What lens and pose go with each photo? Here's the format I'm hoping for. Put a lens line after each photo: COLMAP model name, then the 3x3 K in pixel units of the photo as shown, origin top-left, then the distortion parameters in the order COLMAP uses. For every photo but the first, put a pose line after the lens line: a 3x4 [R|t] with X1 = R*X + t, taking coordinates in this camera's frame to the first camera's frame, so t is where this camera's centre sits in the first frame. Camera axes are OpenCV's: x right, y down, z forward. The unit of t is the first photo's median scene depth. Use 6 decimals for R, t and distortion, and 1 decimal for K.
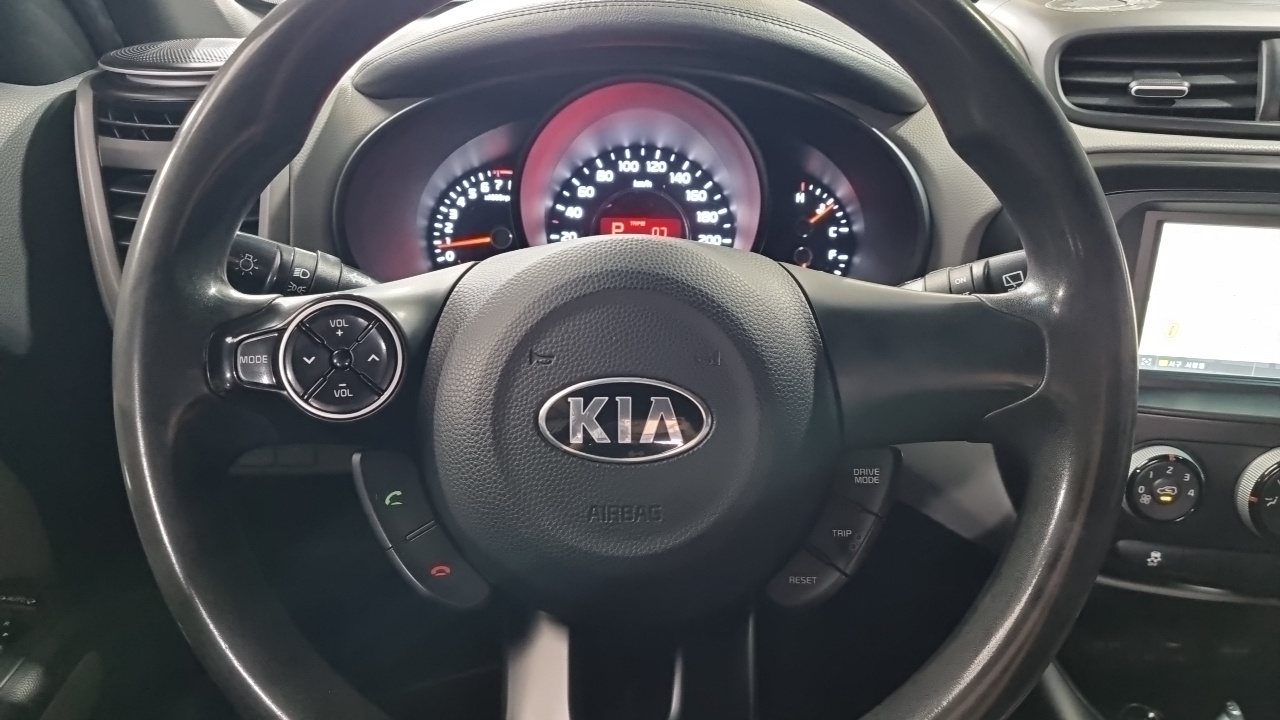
lens RADIAL K [[985.1, 0, 636.0], [0, 985.1, 359.5], [0, 0, 1]] dist [0.016508, -0.004037]
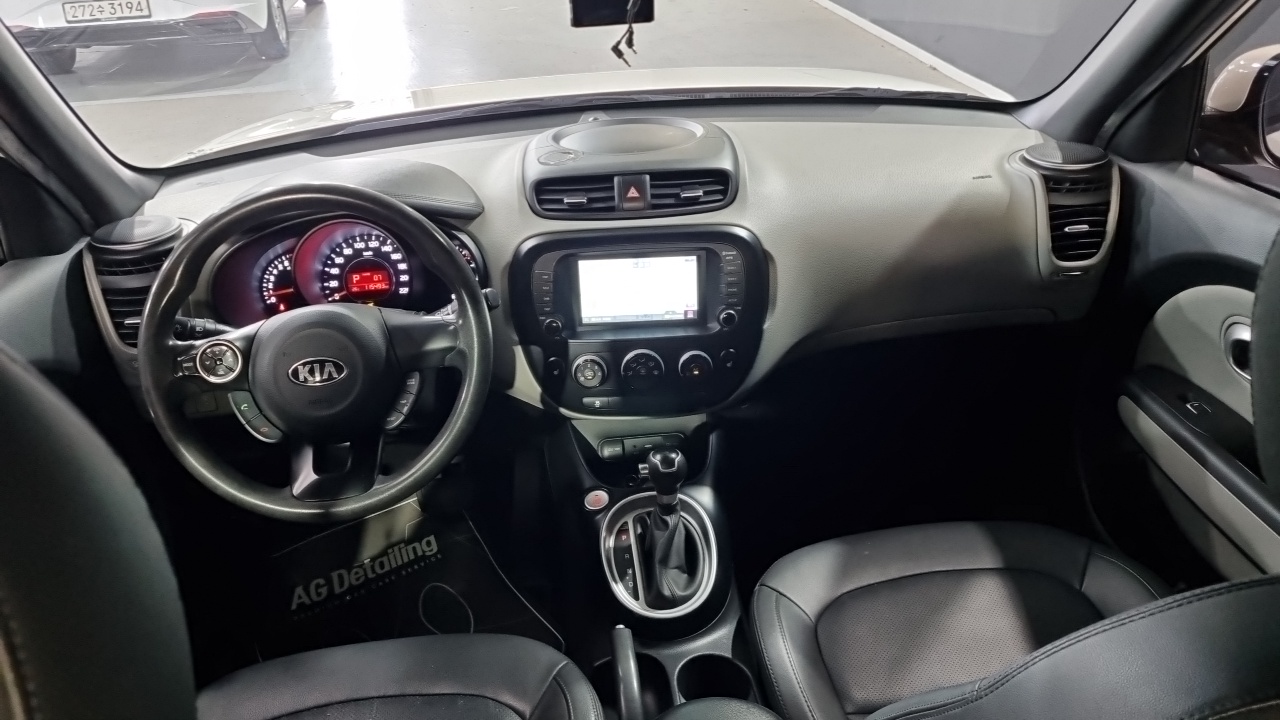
lens RADIAL K [[985.1, 0, 644.3], [0, 985.1, 357.8], [0, 0, 1]] dist [0.016508, -0.004037]
pose [[0.988143, -0.116393, 0.100134, 0.333619], [0.111525, 0.992351, 0.052936, -0.012491], [-0.105530, -0.041140, 0.993565, -1.040640]]
